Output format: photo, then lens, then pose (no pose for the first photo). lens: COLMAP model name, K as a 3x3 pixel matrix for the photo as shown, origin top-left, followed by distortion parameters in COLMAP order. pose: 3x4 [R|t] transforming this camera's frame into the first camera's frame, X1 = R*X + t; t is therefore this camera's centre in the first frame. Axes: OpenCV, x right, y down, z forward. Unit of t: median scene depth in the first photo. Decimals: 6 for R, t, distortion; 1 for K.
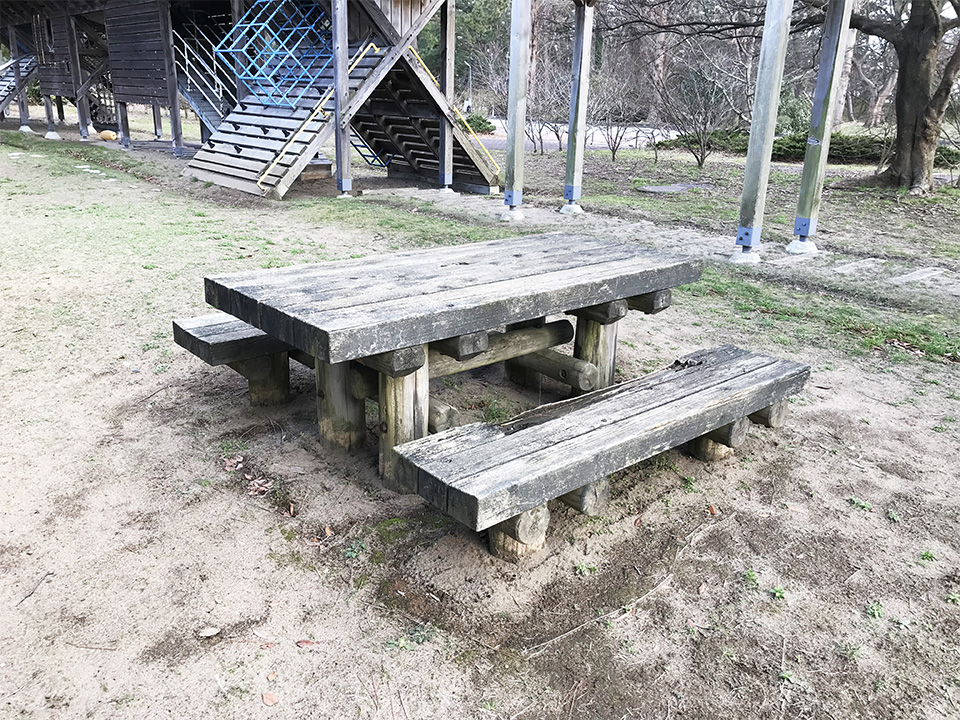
lens RADIAL K [[791.0, 0, 480.0], [0, 791.0, 360.0], [0, 0, 1]] dist [0.052221, -0.072964]
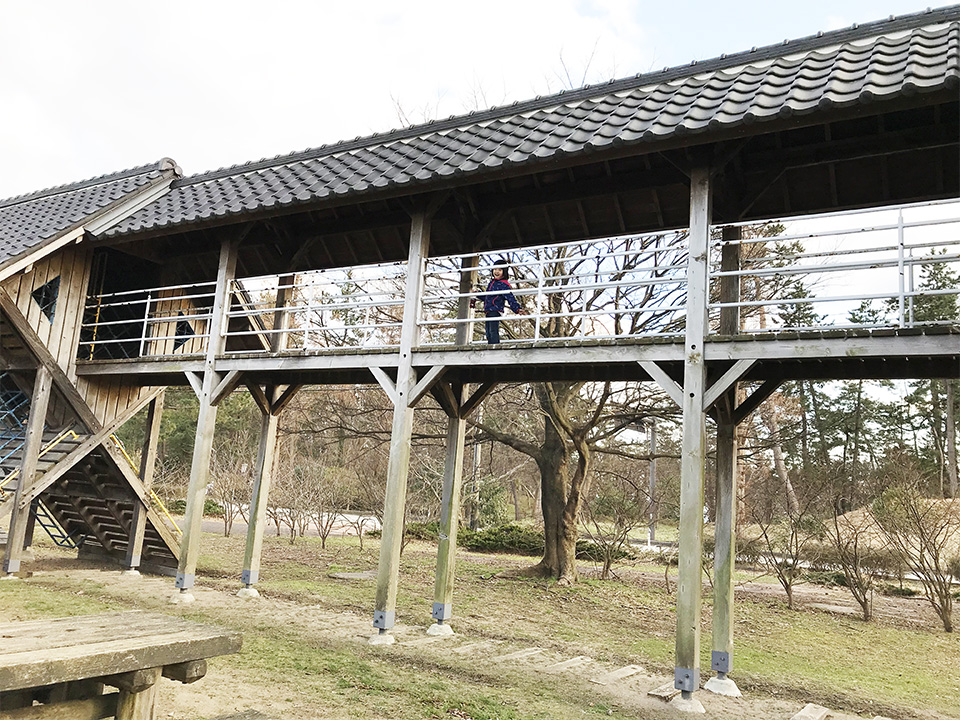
lens RADIAL K [[802.2, 0, 480.0], [0, 802.2, 360.0], [0, 0, 1]] dist [0.003973, 0.016417]
pose [[0.956553, 0.091450, 0.276845, 0.077810], [0.044986, 0.891871, -0.450047, 0.020804], [-0.288067, 0.442948, 0.849008, -0.097301]]
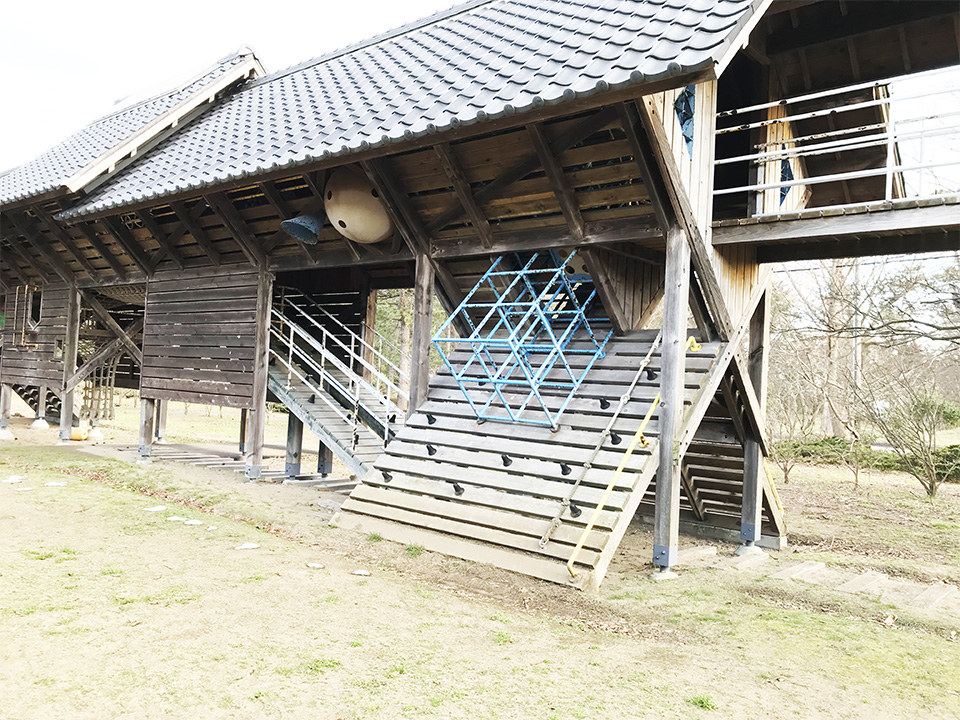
lens RADIAL K [[791.0, 0, 480.0], [0, 791.0, 360.0], [0, 0, 1]] dist [0.052221, -0.072964]
pose [[0.990093, 0.029998, 0.137174, -0.393956], [0.018957, 0.939414, -0.342260, -0.157311], [-0.139130, 0.341470, 0.929538, 0.418449]]
